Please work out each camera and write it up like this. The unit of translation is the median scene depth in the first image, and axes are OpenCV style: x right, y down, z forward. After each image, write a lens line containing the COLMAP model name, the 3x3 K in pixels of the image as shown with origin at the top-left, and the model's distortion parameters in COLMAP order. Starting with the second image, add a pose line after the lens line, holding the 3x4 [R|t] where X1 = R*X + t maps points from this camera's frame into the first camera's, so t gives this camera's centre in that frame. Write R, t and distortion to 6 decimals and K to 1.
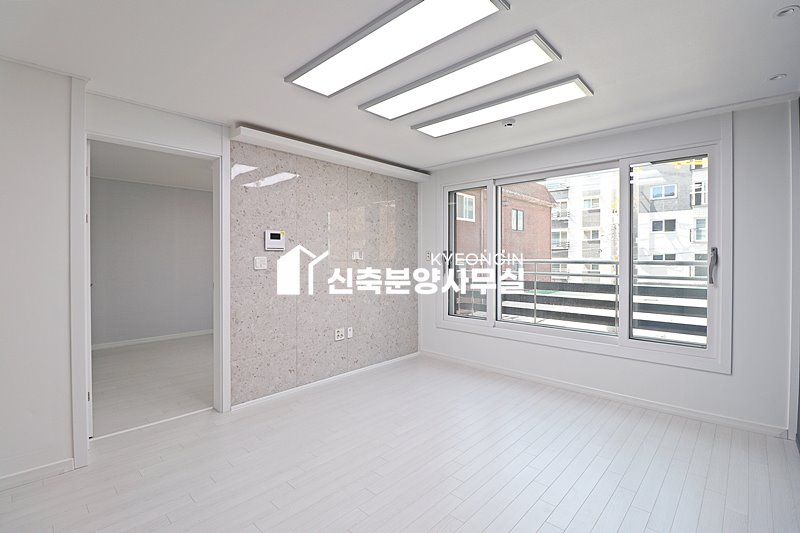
lens RADIAL K [[371.0, 0, 398.2], [0, 371.0, 258.2], [0, 0, 1]] dist [0.000060, -0.014570]
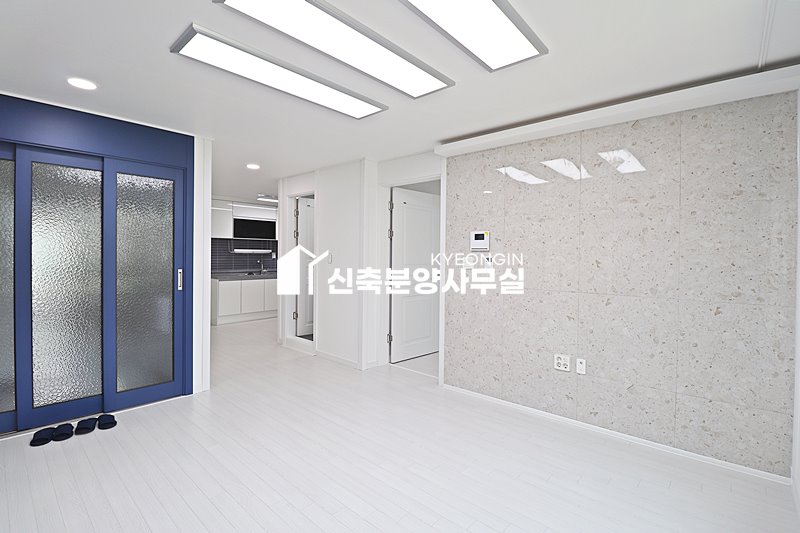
lens RADIAL K [[371.0, 0, 398.2], [0, 371.0, 258.2], [0, 0, 1]] dist [0.000060, -0.014570]
pose [[0.023500, 0.009172, -0.999682, 0.606596], [-0.011103, 0.999899, 0.008913, -0.007065], [0.999662, 0.010890, 0.023600, 0.686875]]
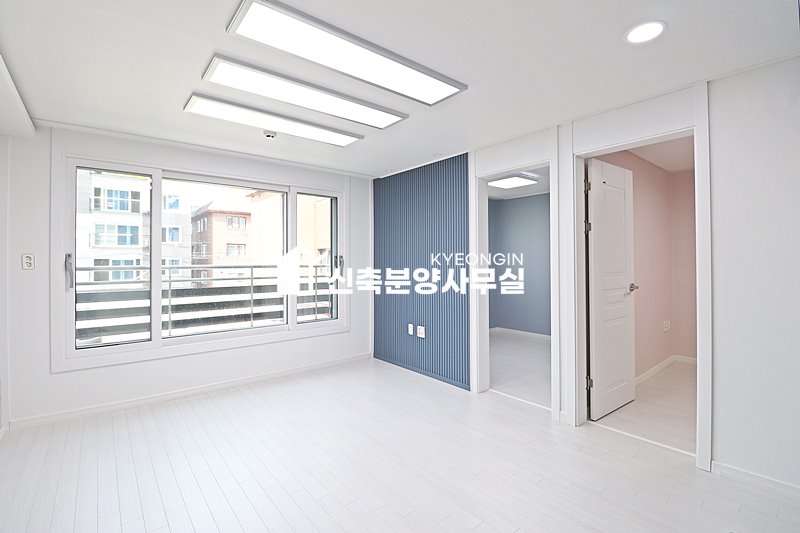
lens RADIAL K [[371.0, 0, 398.2], [0, 371.0, 258.2], [0, 0, 1]] dist [0.000060, -0.014570]
pose [[0.125970, 0.006728, 0.992011, -0.541858], [0.006204, 0.999952, -0.007569, -0.003621], [-0.992015, 0.007108, 0.125923, 0.400774]]
